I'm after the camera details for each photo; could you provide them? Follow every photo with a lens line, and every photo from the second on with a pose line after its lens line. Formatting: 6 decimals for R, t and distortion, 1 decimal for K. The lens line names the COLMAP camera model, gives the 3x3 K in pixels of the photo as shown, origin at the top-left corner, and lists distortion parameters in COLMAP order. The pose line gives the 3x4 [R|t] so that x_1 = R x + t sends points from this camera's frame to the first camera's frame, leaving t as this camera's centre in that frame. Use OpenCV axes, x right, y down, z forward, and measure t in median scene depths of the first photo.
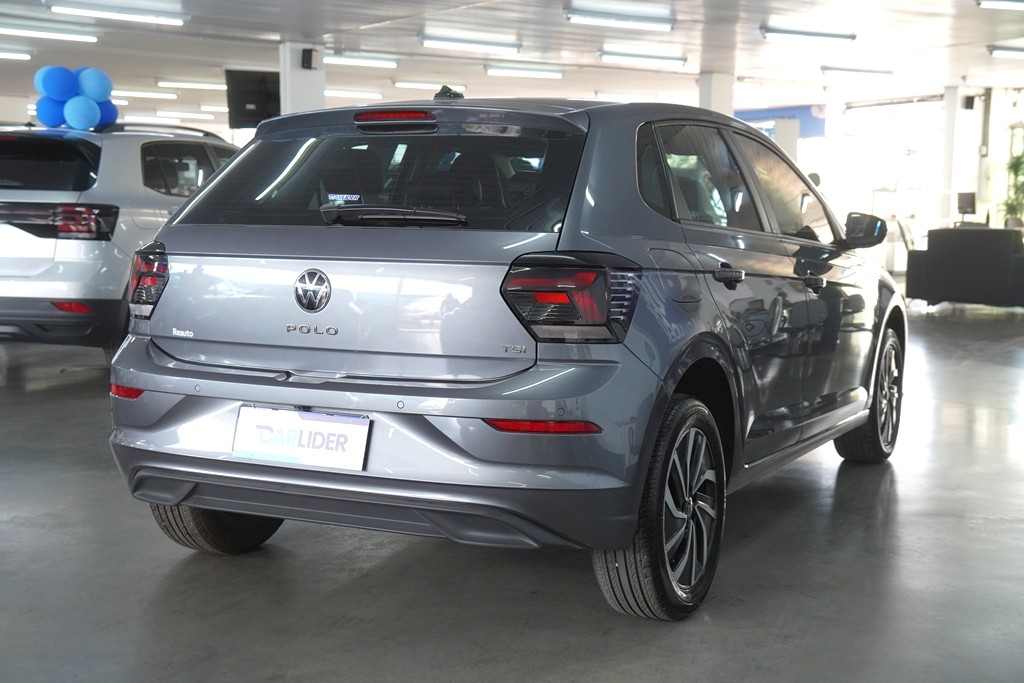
lens RADIAL K [[1362.0, 0, 512.0], [0, 1362.0, 341.5], [0, 0, 1]] dist [0.079748, 0.515854]
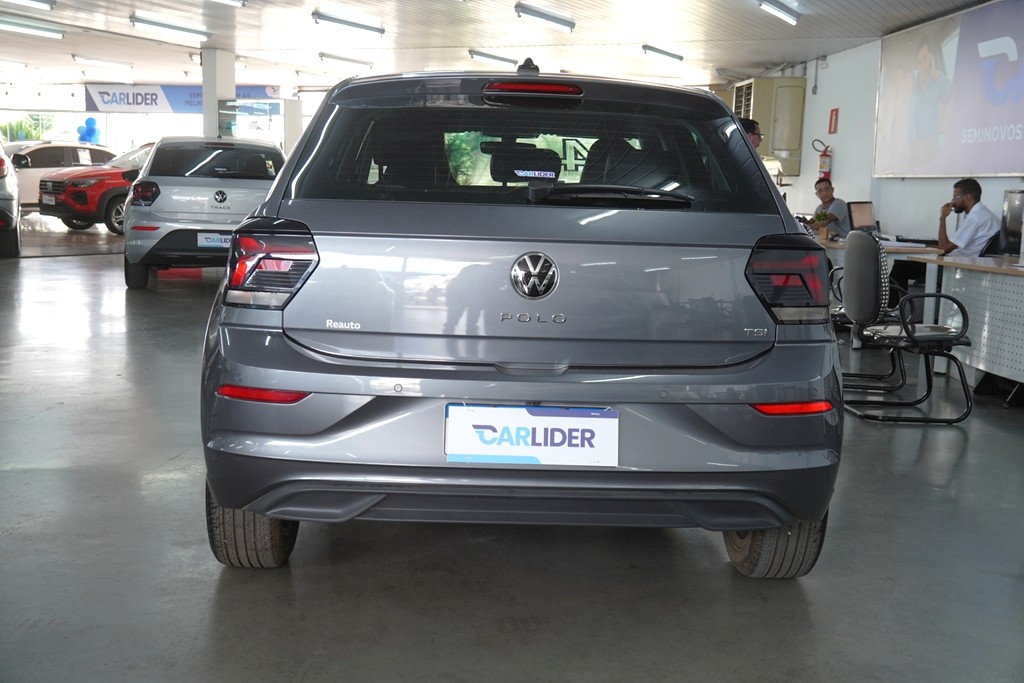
lens RADIAL K [[1207.2, 0, 512.0], [0, 1207.2, 341.5], [0, 0, 1]] dist [0.016919, 0.418030]
pose [[0.877555, -0.039830, 0.477820, -0.536049], [0.021863, 0.998831, 0.043108, -0.027534], [-0.478978, -0.027383, 0.877400, 0.284472]]
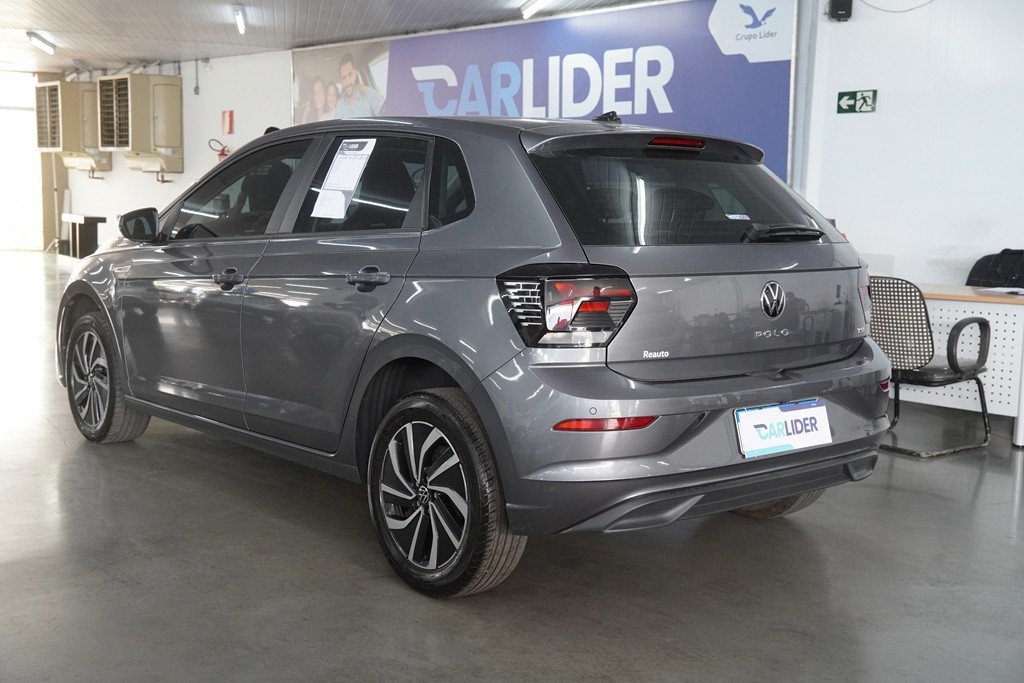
lens RADIAL K [[1178.2, 0, 512.0], [0, 1178.2, 341.5], [0, 0, 1]] dist [0.080187, 0.009986]
pose [[0.396097, -0.111591, 0.911403, -1.114095], [0.070931, 0.993340, 0.090797, -0.105815], [-0.915465, 0.028682, 0.401374, 0.781672]]
